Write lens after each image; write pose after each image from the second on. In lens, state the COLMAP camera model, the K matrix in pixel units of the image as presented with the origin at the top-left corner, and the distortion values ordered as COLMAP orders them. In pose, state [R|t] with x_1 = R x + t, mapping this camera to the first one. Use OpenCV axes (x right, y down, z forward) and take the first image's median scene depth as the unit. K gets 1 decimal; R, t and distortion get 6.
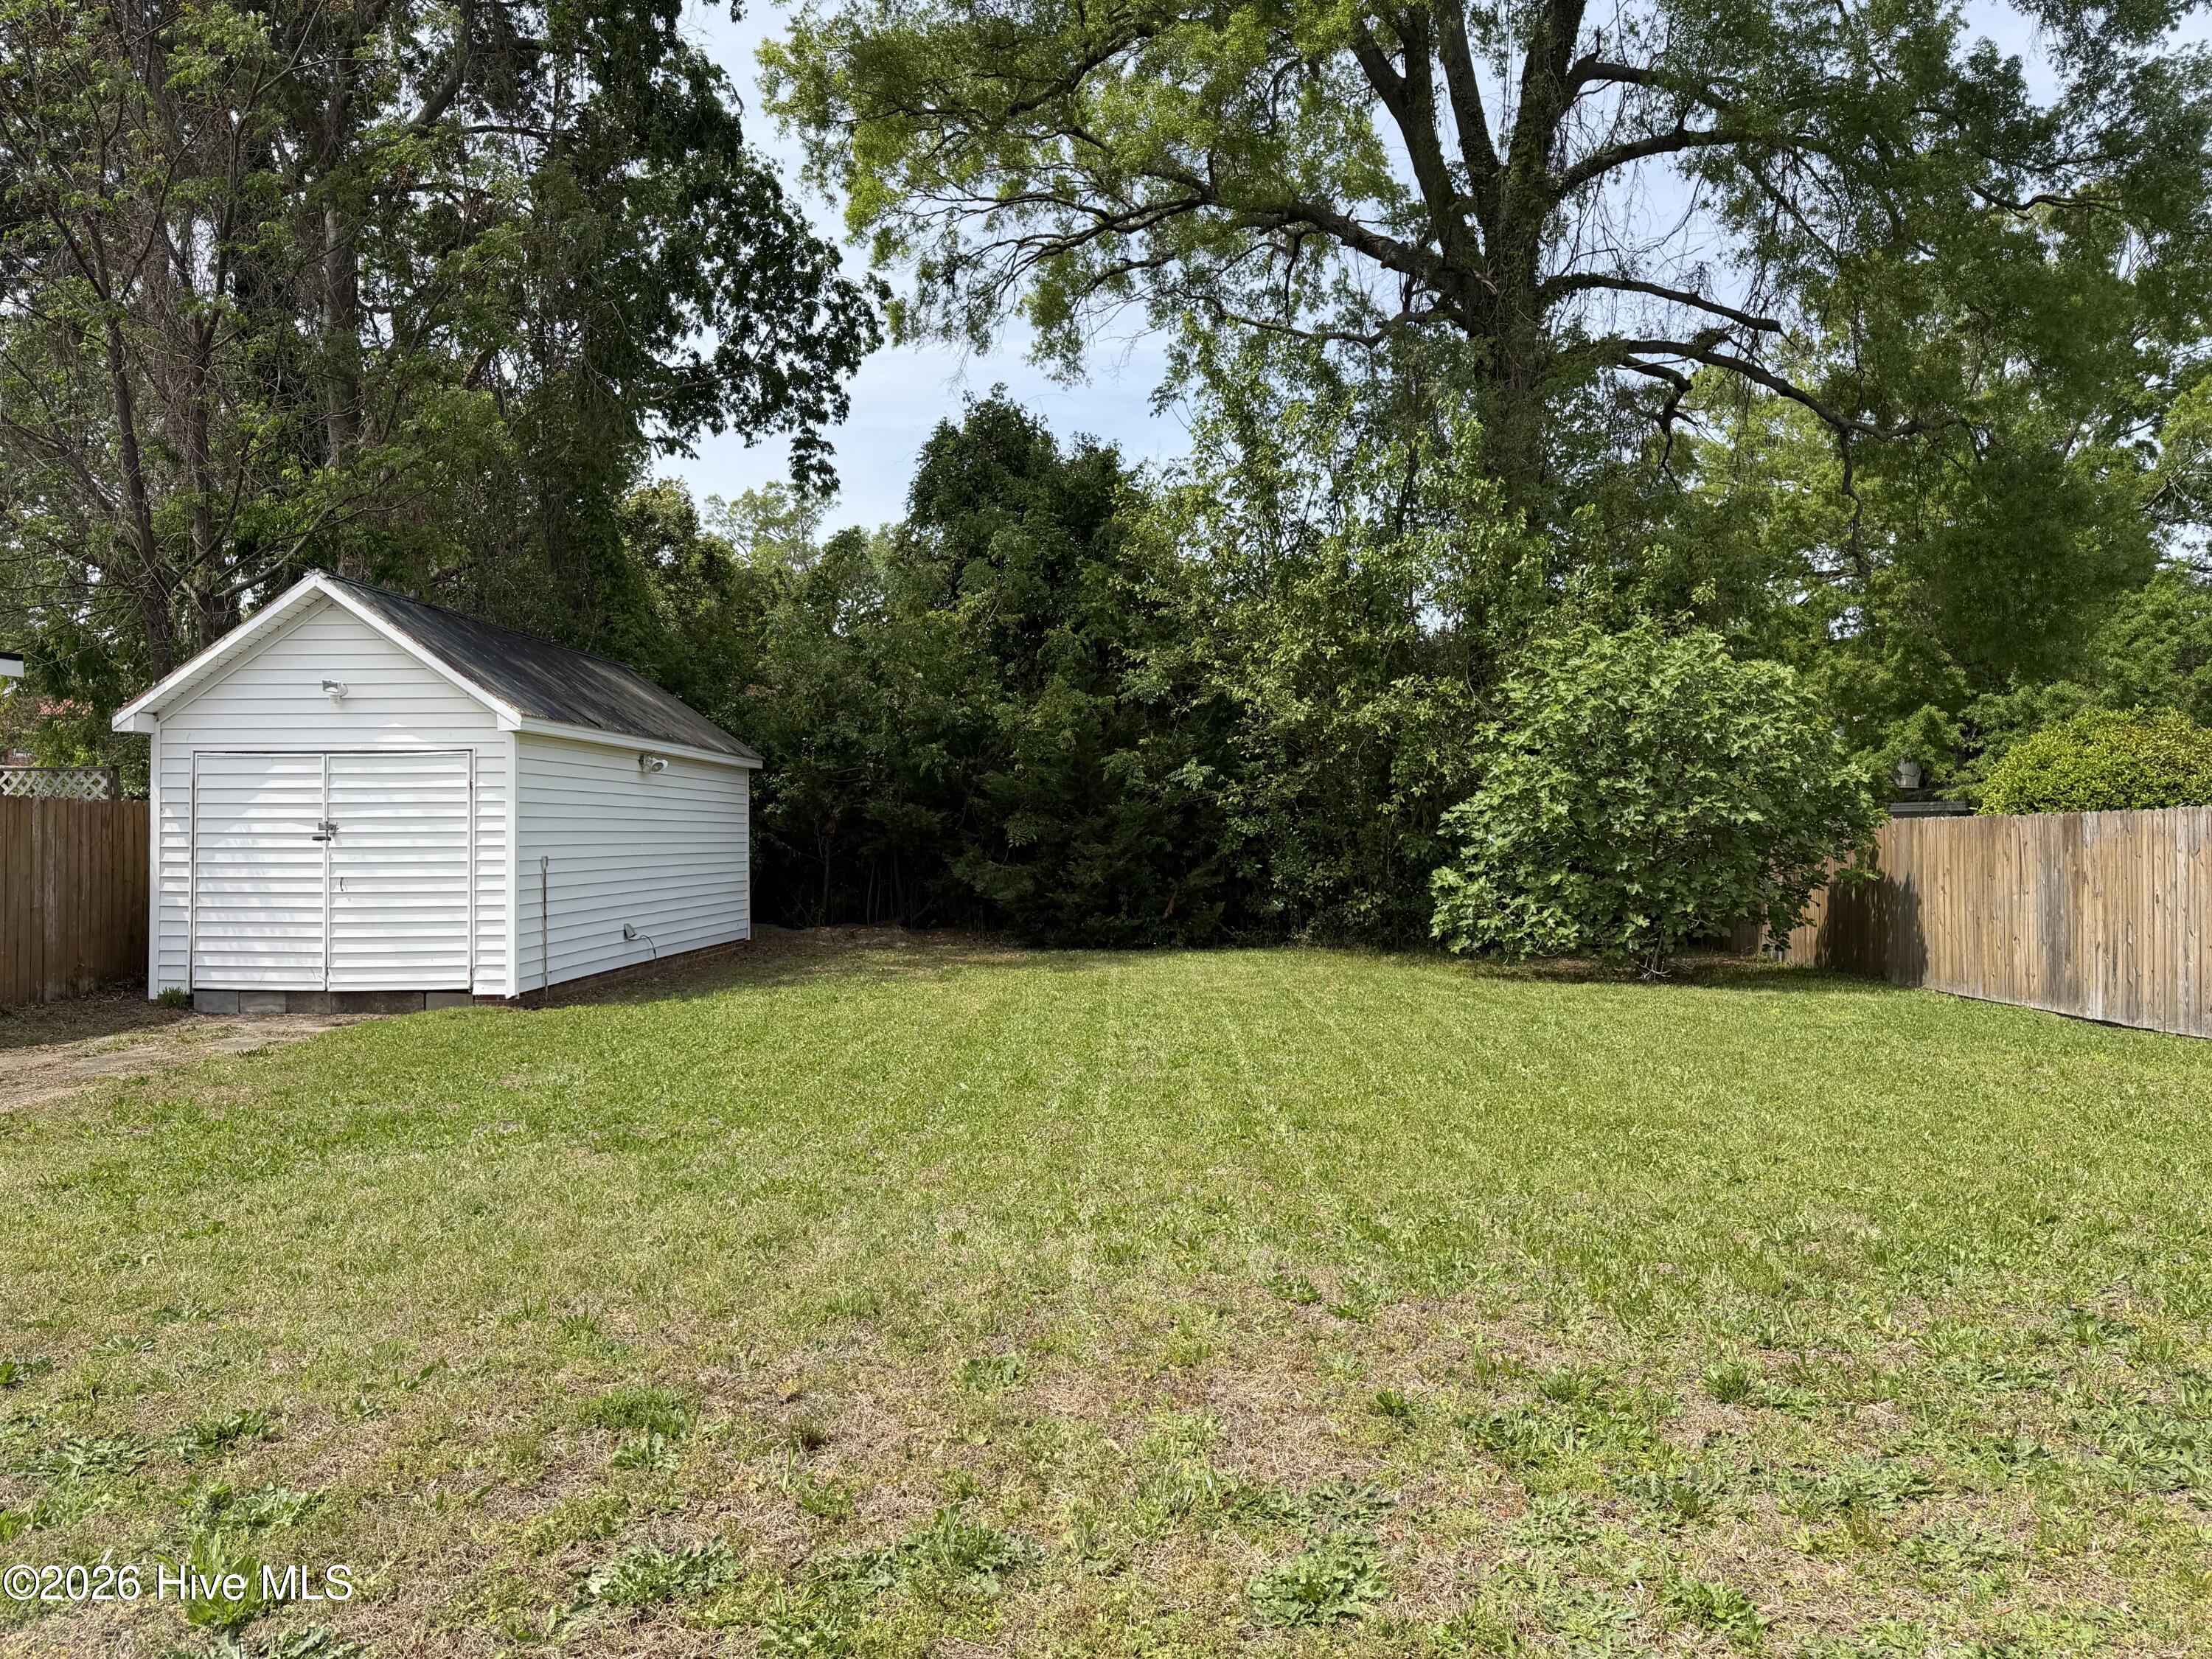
lens RADIAL K [[1621.9, 0, 1089.6], [0, 1621.9, 841.5], [0, 0, 1]] dist [0.045135, -0.000863]
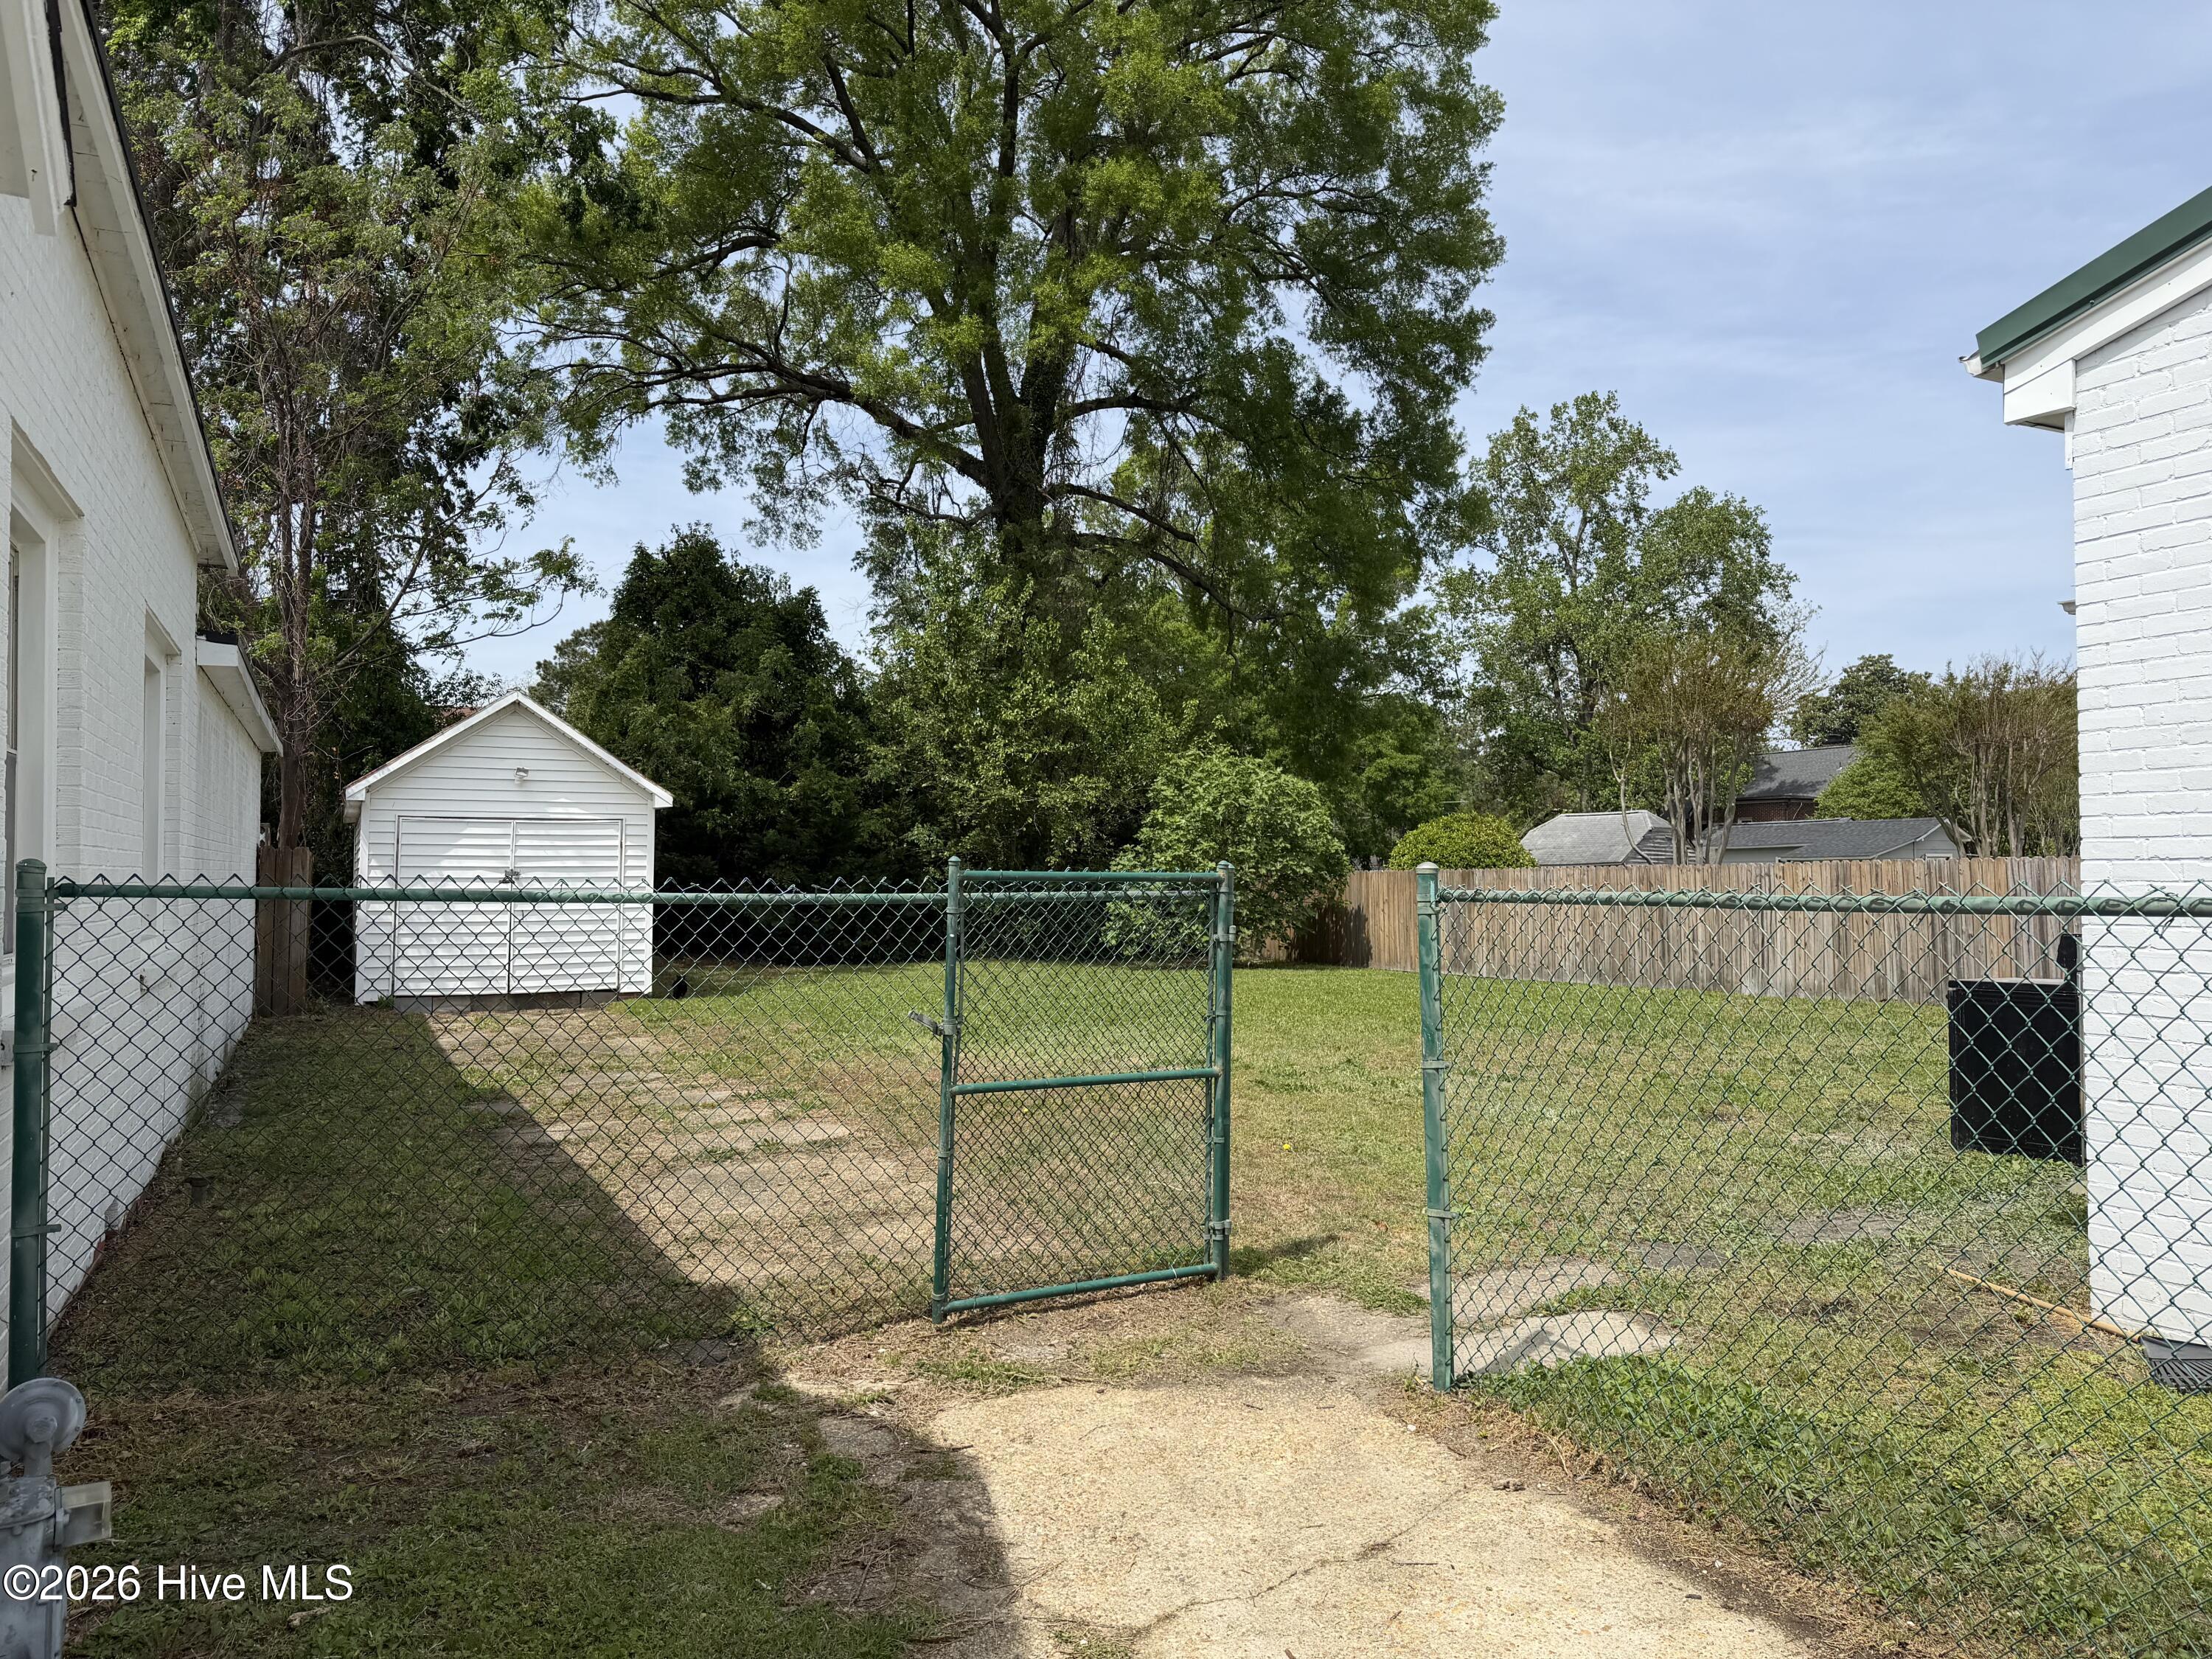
lens RADIAL K [[1552.7, 0, 1157.6], [0, 1552.7, 826.4], [0, 0, 1]] dist [0.020394, -0.033345]
pose [[0.864693, 0.019075, 0.501939, -0.545872], [-0.000130, 0.999287, -0.037751, 0.000816], [-0.502301, 0.032578, 0.864079, -0.335515]]
